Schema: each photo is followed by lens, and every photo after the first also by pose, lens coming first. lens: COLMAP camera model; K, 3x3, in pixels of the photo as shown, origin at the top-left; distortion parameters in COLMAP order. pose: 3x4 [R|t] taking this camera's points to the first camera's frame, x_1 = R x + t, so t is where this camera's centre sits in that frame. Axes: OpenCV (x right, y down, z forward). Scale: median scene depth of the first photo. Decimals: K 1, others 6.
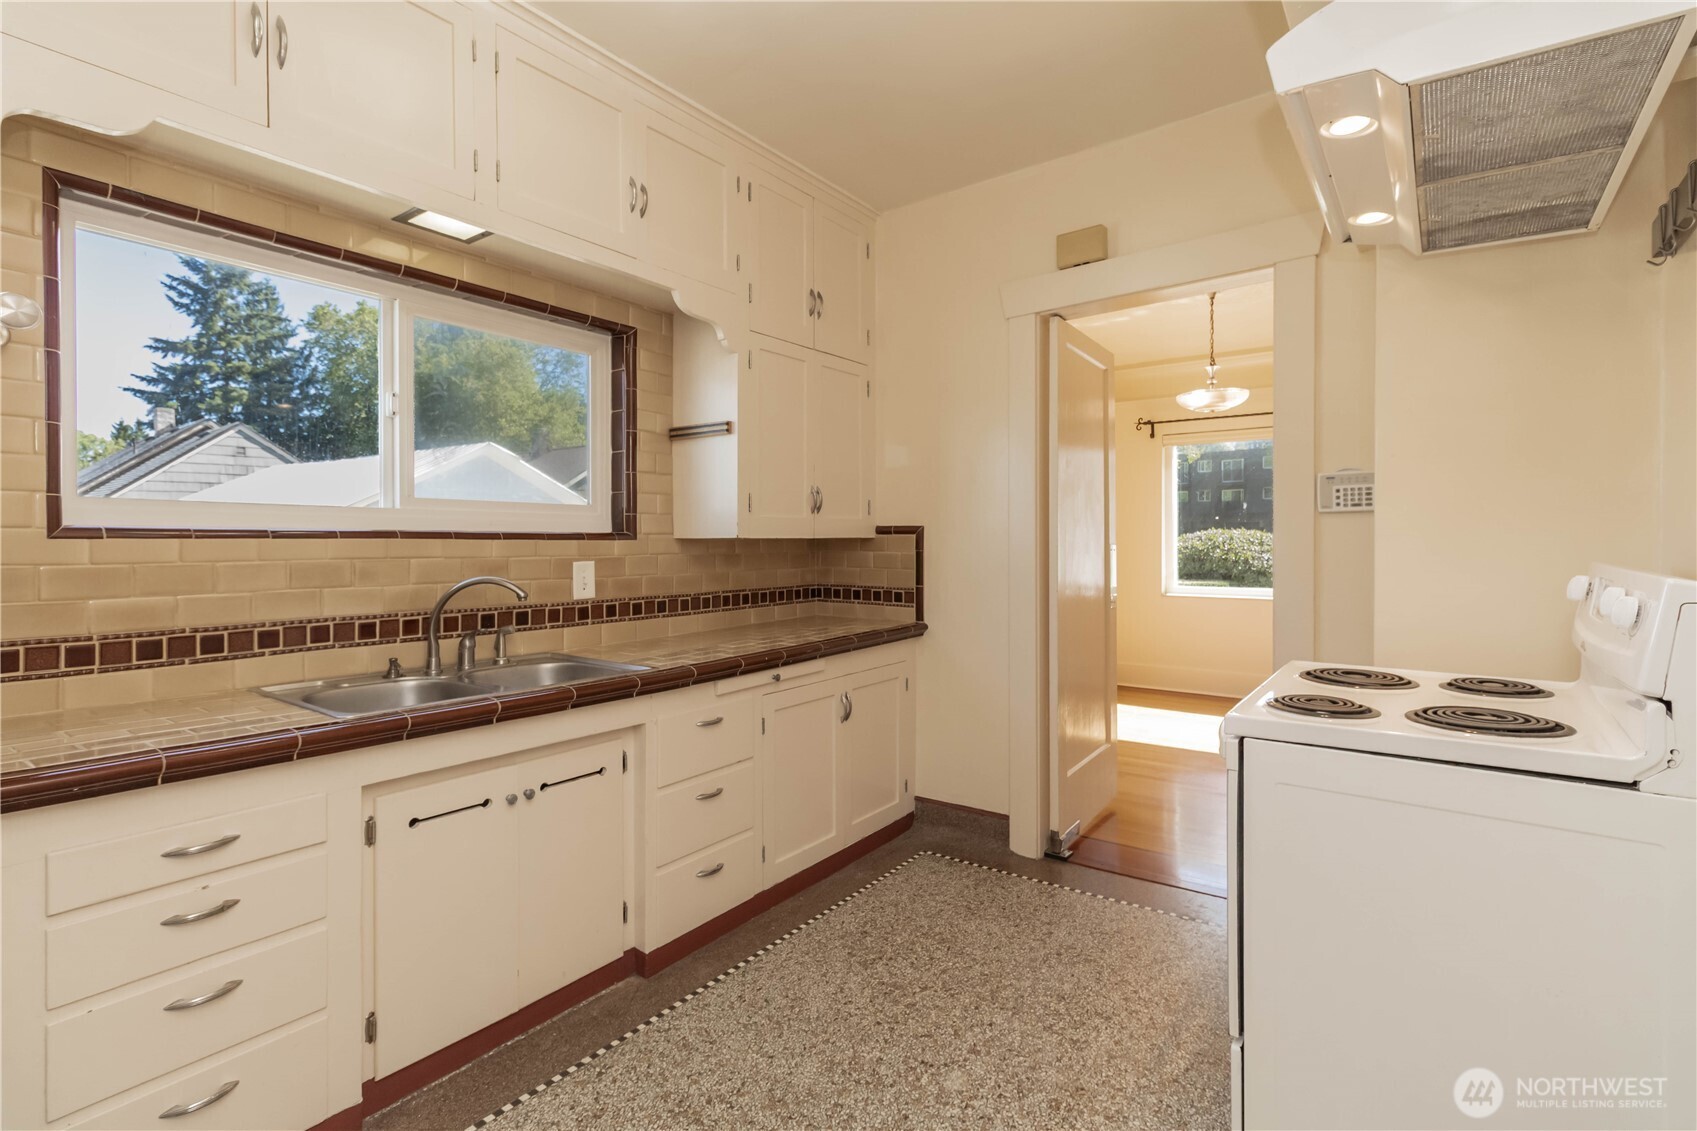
lens RADIAL K [[815.0, 0, 887.8], [0, 815.0, 541.2], [0, 0, 1]] dist [0.010539, 0.000787]
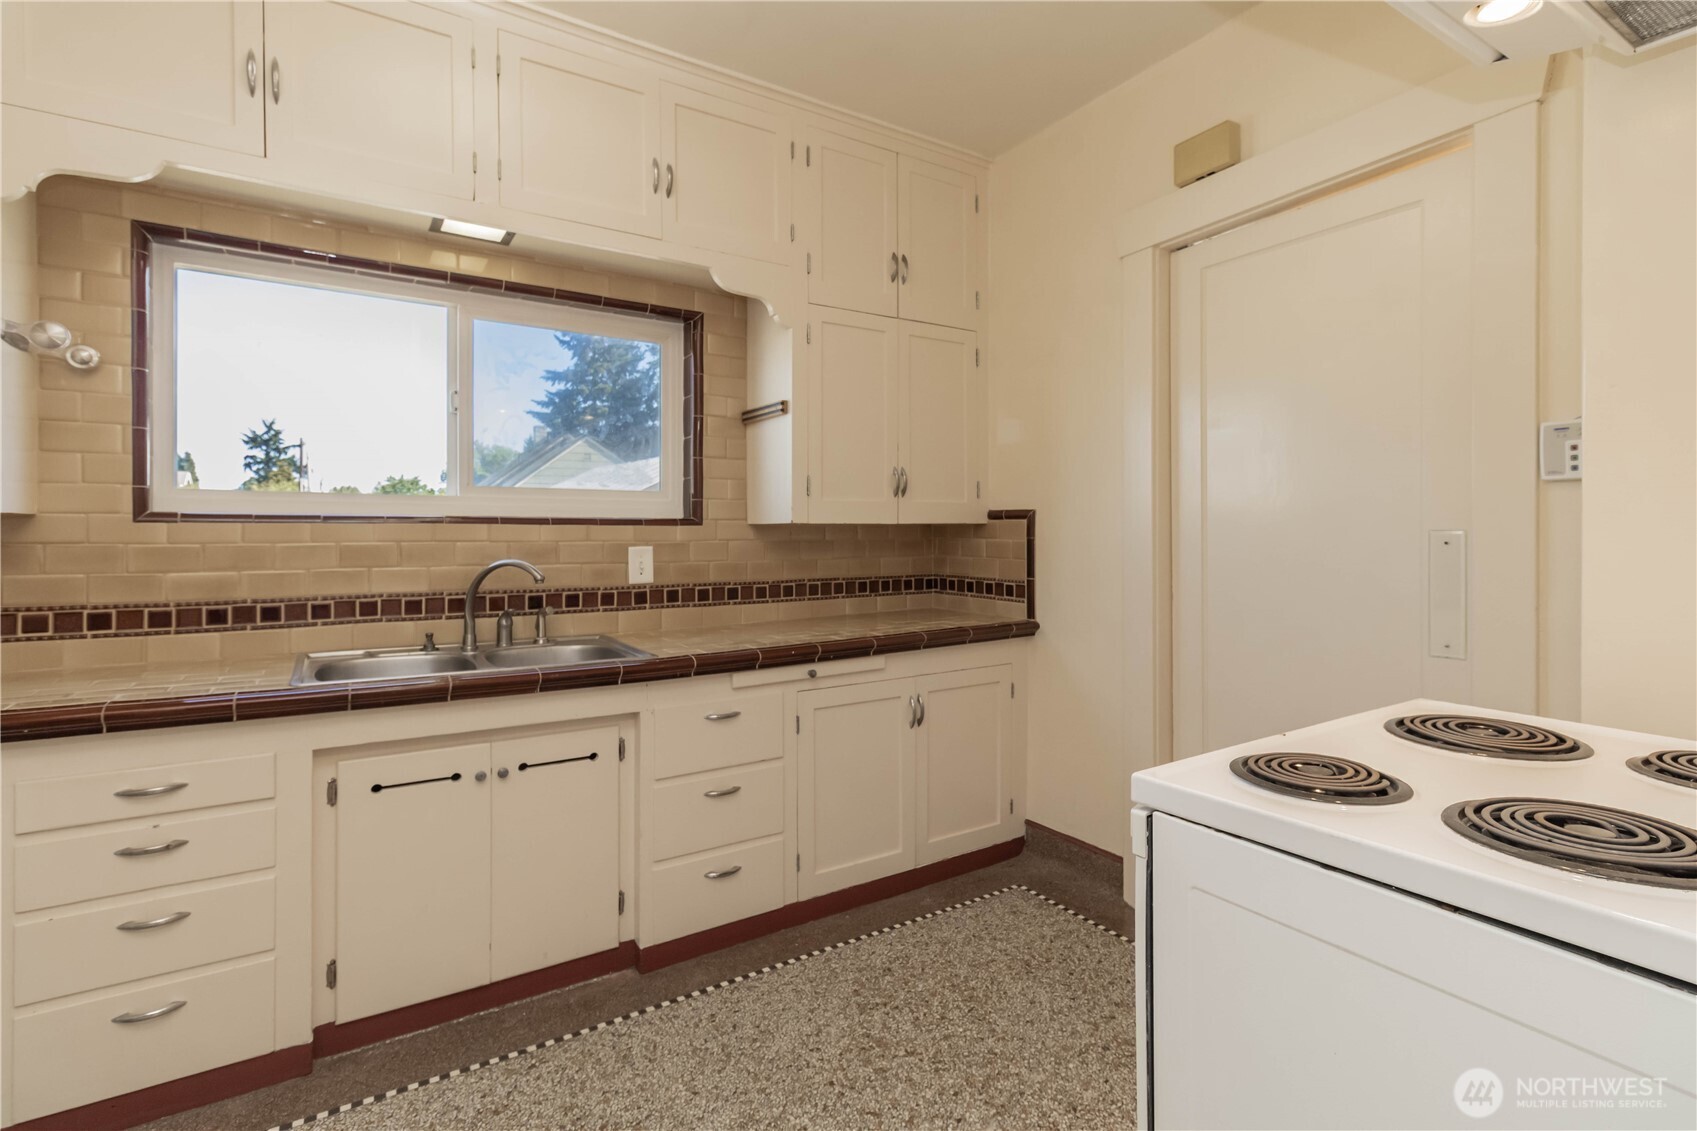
lens RADIAL K [[815.0, 0, 883.3], [0, 815.0, 529.8], [0, 0, 1]] dist [0.010539, 0.000787]
pose [[0.926208, -0.001204, -0.377012, 0.300711], [0.000080, 0.999996, -0.002998, 0.007278], [0.377013, 0.002746, 0.926204, 0.181212]]
